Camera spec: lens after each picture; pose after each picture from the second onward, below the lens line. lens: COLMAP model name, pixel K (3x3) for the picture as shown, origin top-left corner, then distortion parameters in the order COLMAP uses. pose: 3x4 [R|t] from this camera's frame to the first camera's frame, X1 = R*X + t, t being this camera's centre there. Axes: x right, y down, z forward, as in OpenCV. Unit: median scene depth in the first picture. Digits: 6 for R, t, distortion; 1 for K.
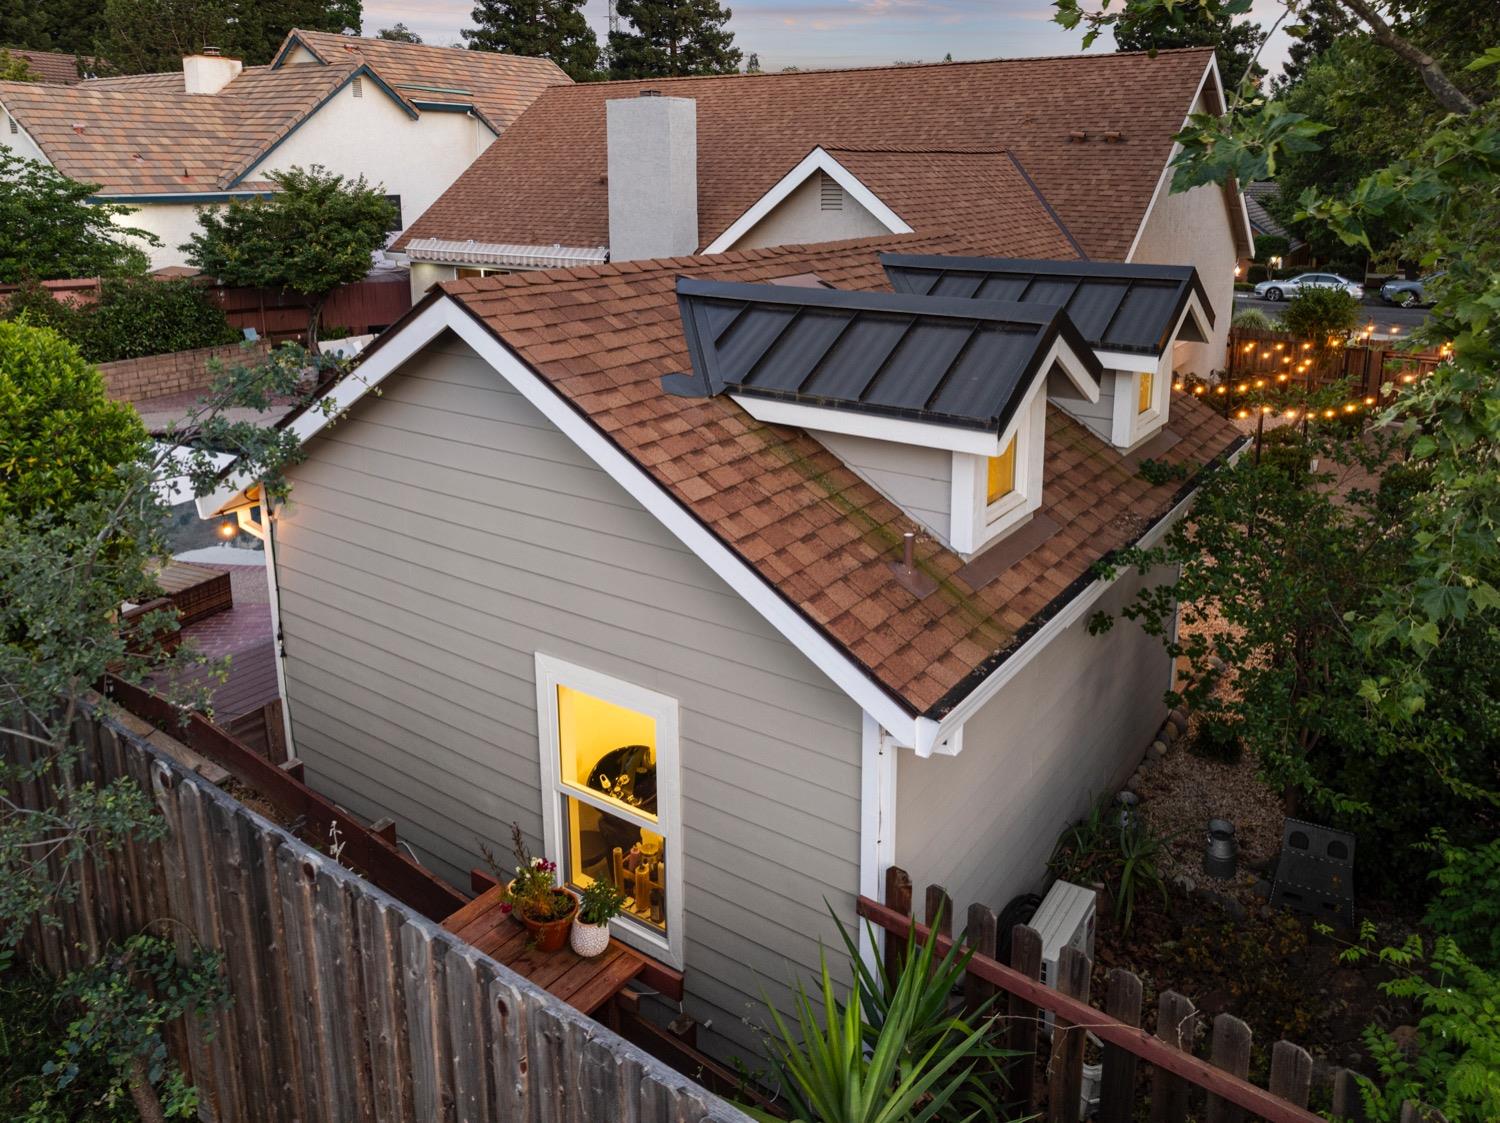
lens RADIAL K [[1092.8, 0, 753.8], [0, 1092.8, 410.0], [0, 0, 1]] dist [-0.028247, 0.049070]
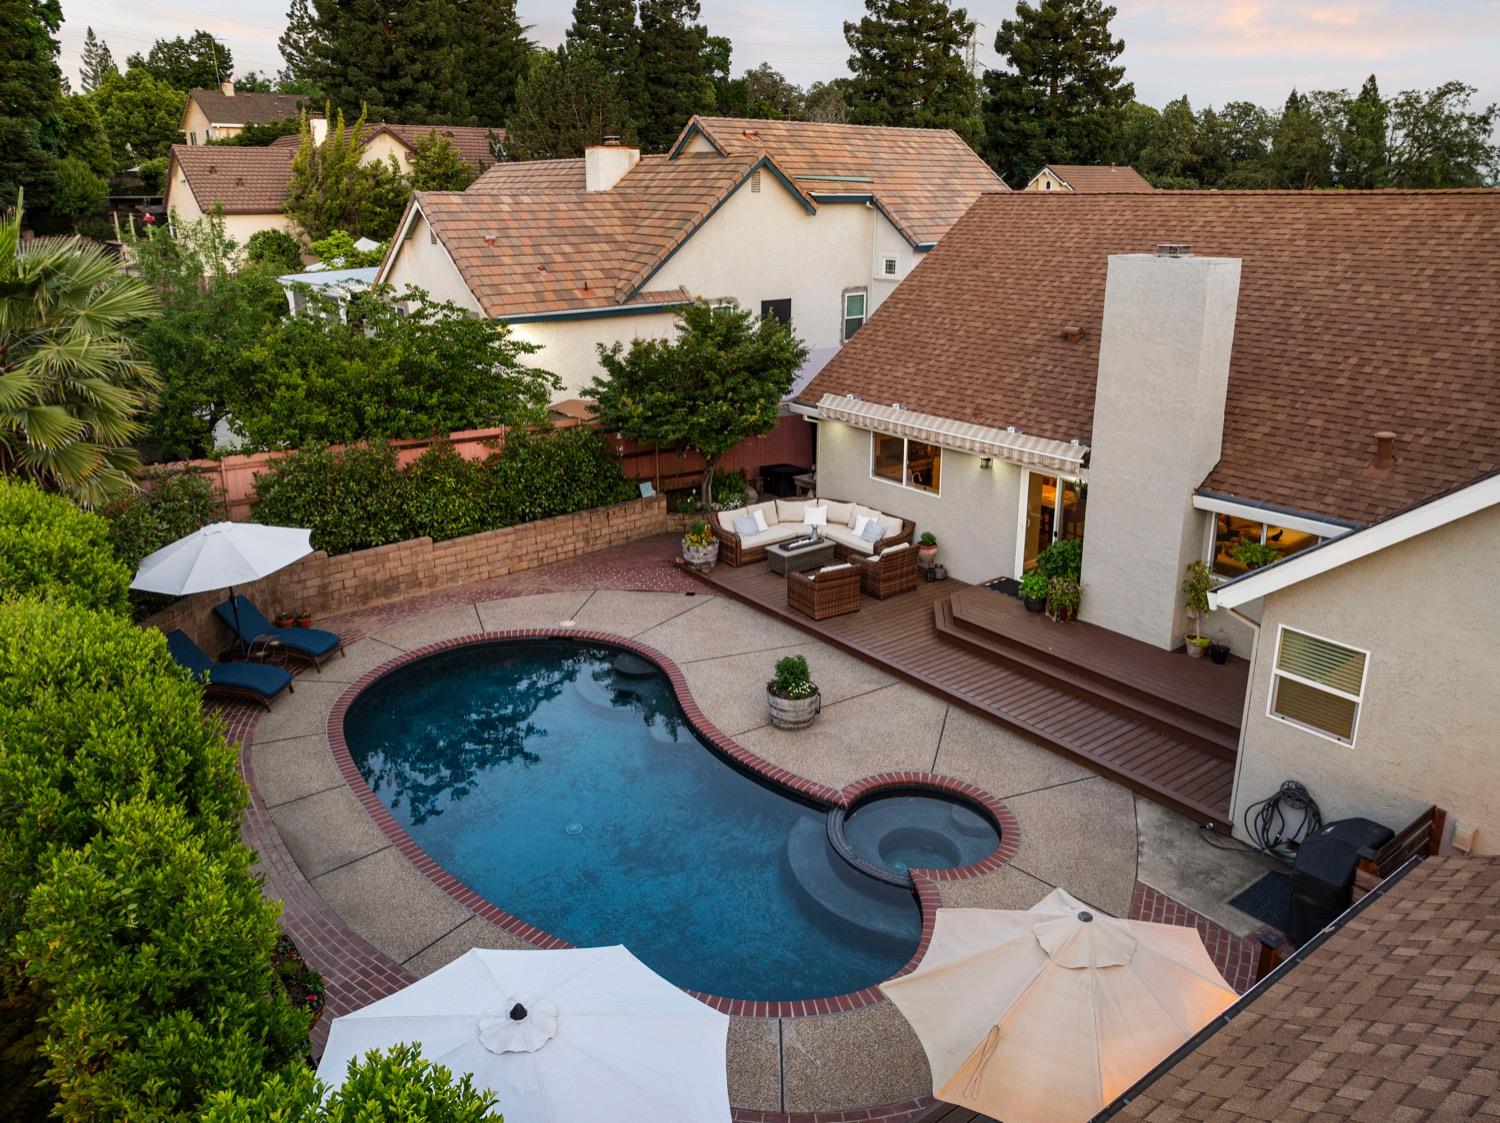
lens RADIAL K [[1061.5, 0, 740.4], [0, 1061.5, 544.2], [0, 0, 1]] dist [-0.005752, 0.002373]
pose [[0.949626, 0.091859, -0.299621, -0.085495], [-0.063506, 0.992647, 0.103052, -0.089644], [0.306884, -0.078833, 0.948476, 0.128909]]
